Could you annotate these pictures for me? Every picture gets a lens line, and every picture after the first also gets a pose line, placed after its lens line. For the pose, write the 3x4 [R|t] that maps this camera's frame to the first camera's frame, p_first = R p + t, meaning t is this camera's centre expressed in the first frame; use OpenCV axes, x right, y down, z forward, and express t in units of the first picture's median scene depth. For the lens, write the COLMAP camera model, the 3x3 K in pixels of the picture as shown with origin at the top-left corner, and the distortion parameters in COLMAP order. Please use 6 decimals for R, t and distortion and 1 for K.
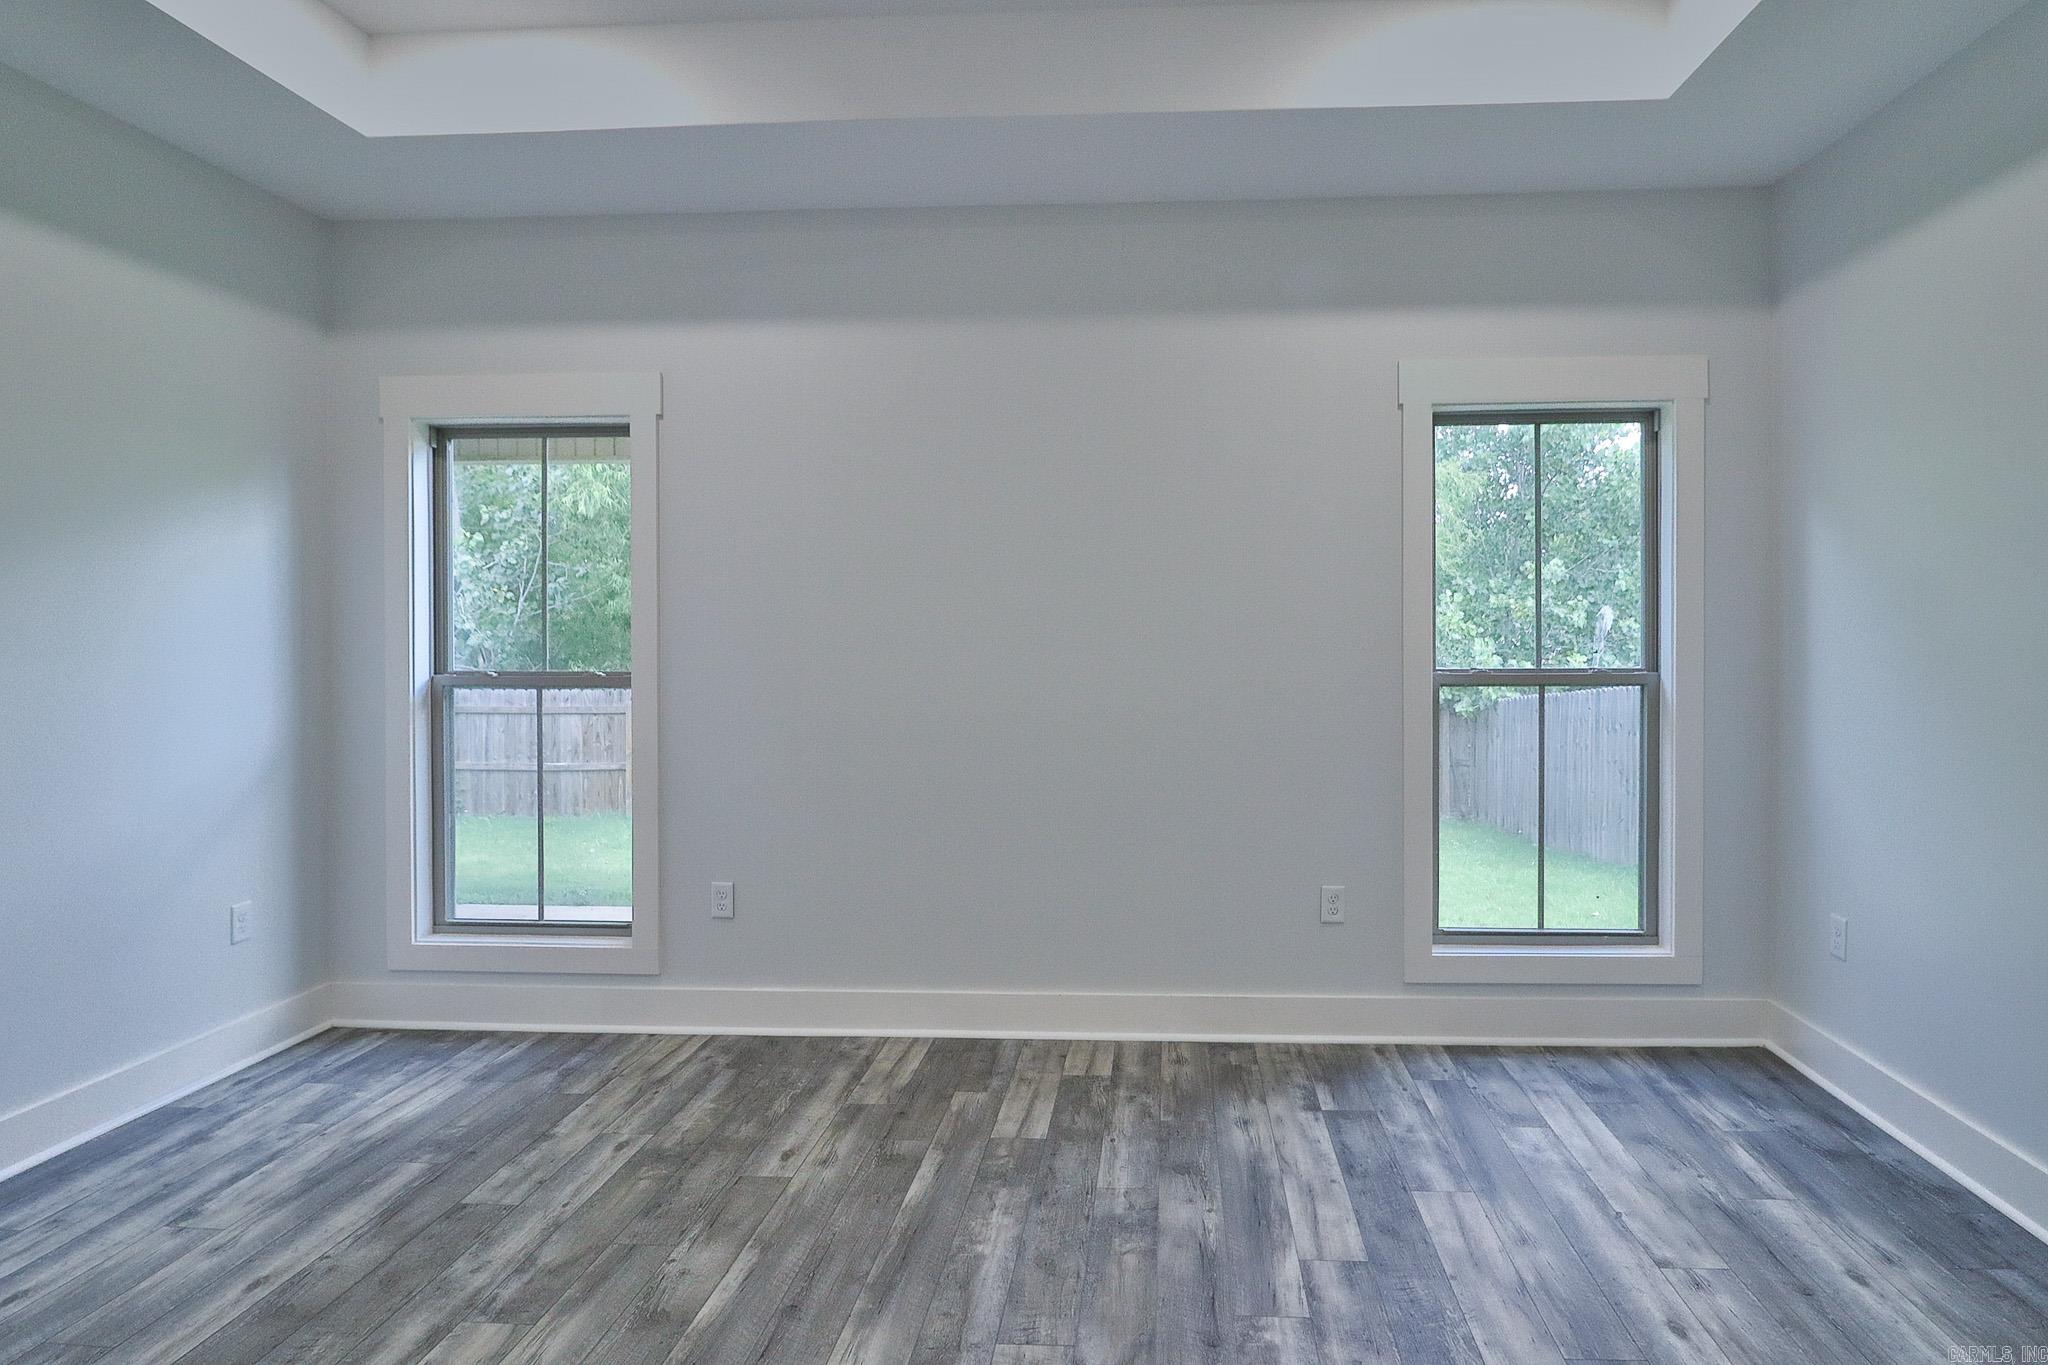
lens RADIAL K [[1131.0, 0, 1036.2], [0, 1131.0, 647.2], [0, 0, 1]] dist [0.004020, -0.018683]
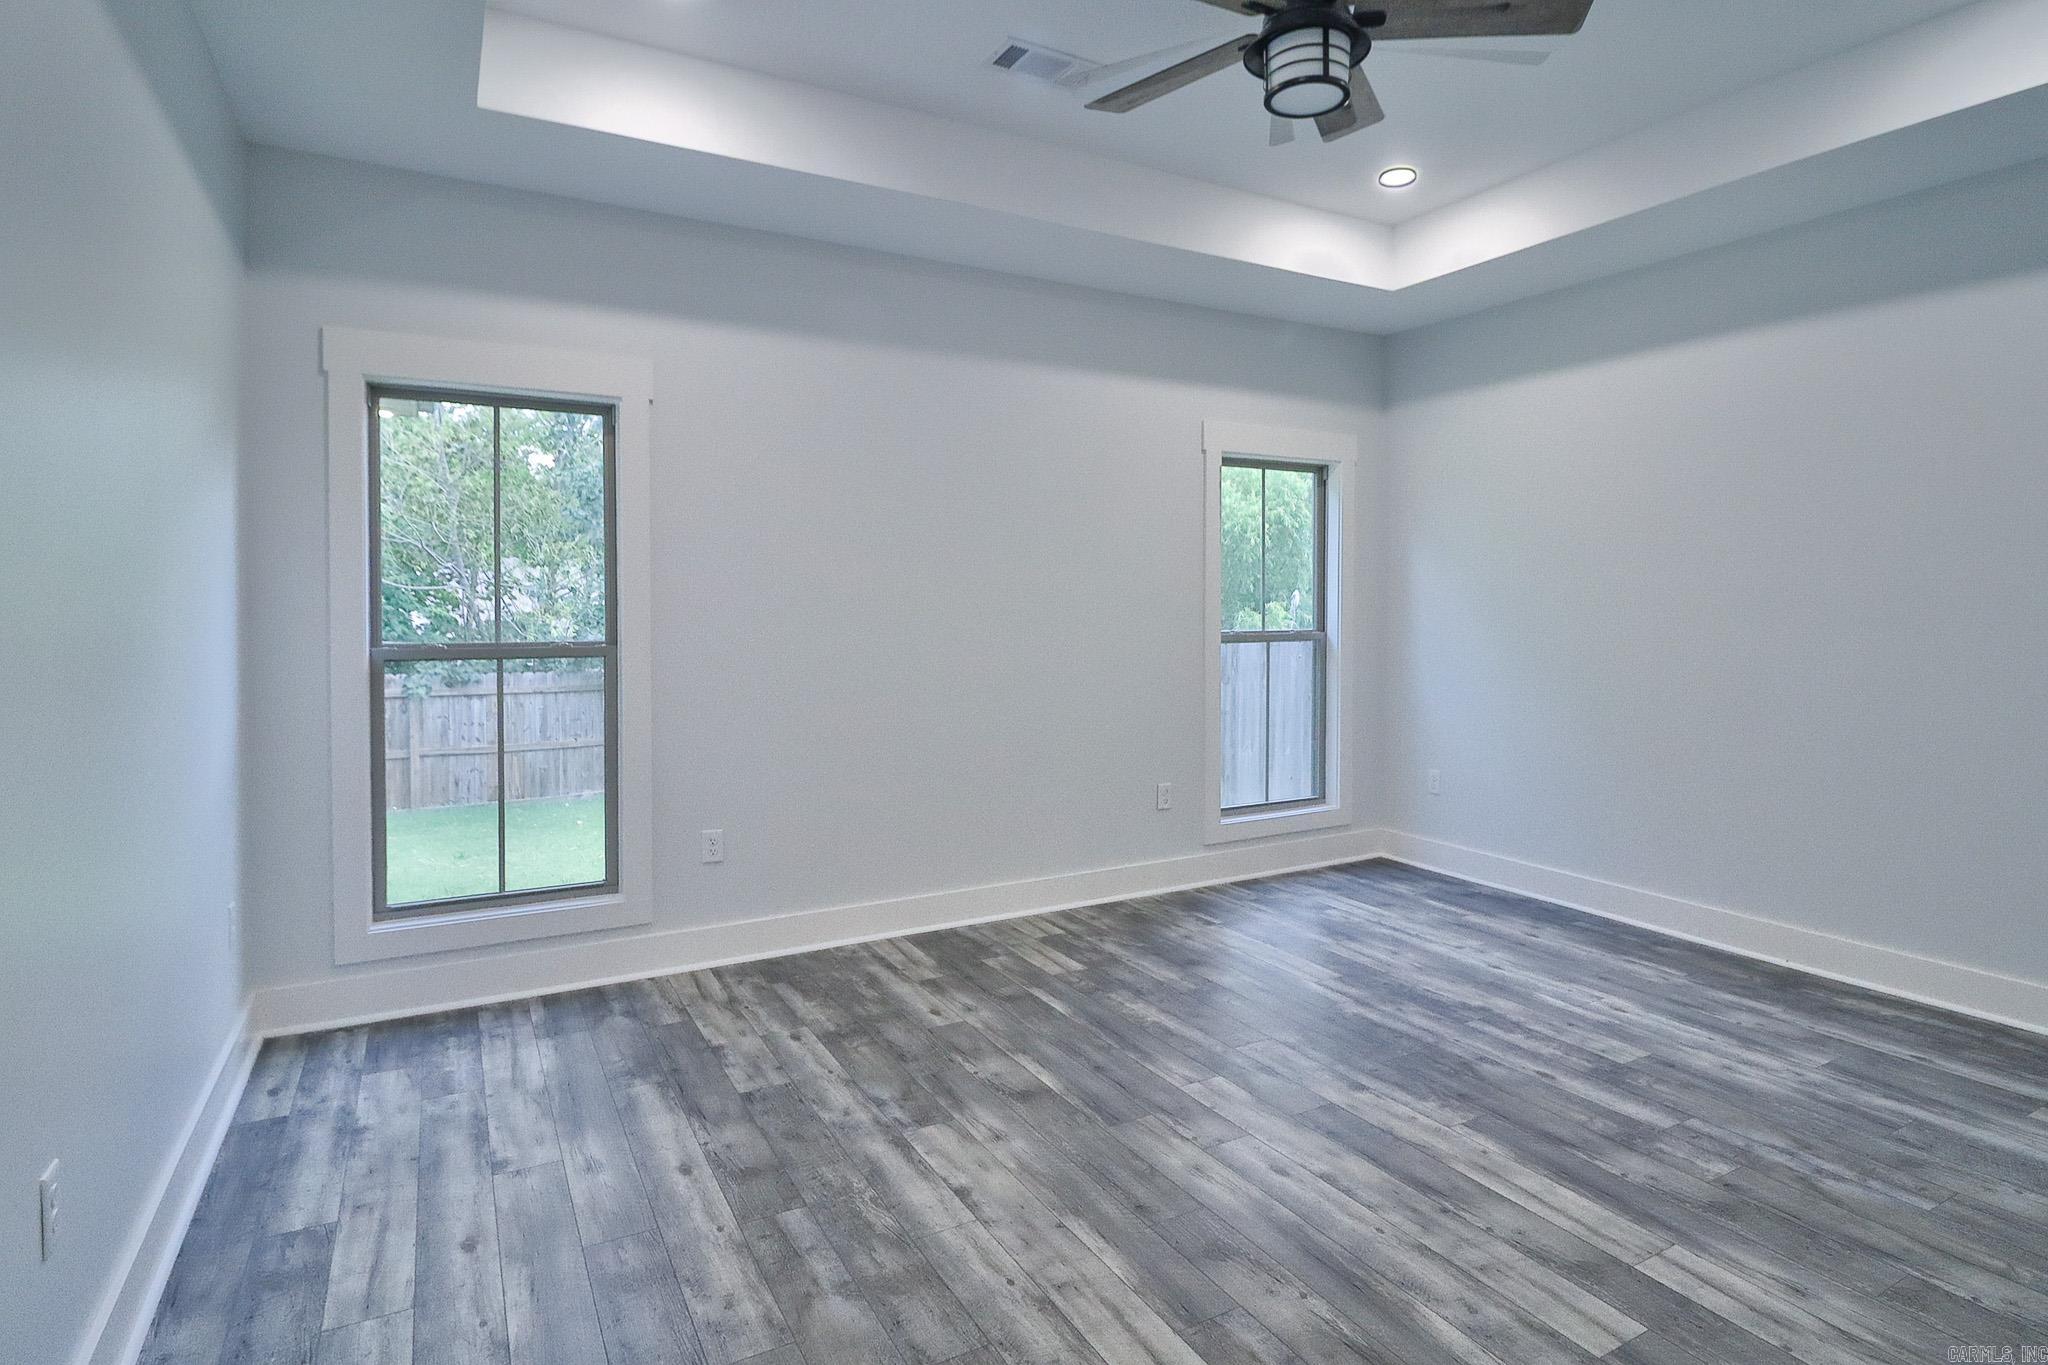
lens RADIAL K [[1131.0, 0, 1036.2], [0, 1131.0, 647.2], [0, 0, 1]] dist [0.004020, -0.018683]
pose [[0.833505, -0.016785, 0.552257, -0.739868], [0.006268, 0.999761, 0.020925, 0.008774], [-0.552477, -0.013979, 0.833411, -0.110945]]
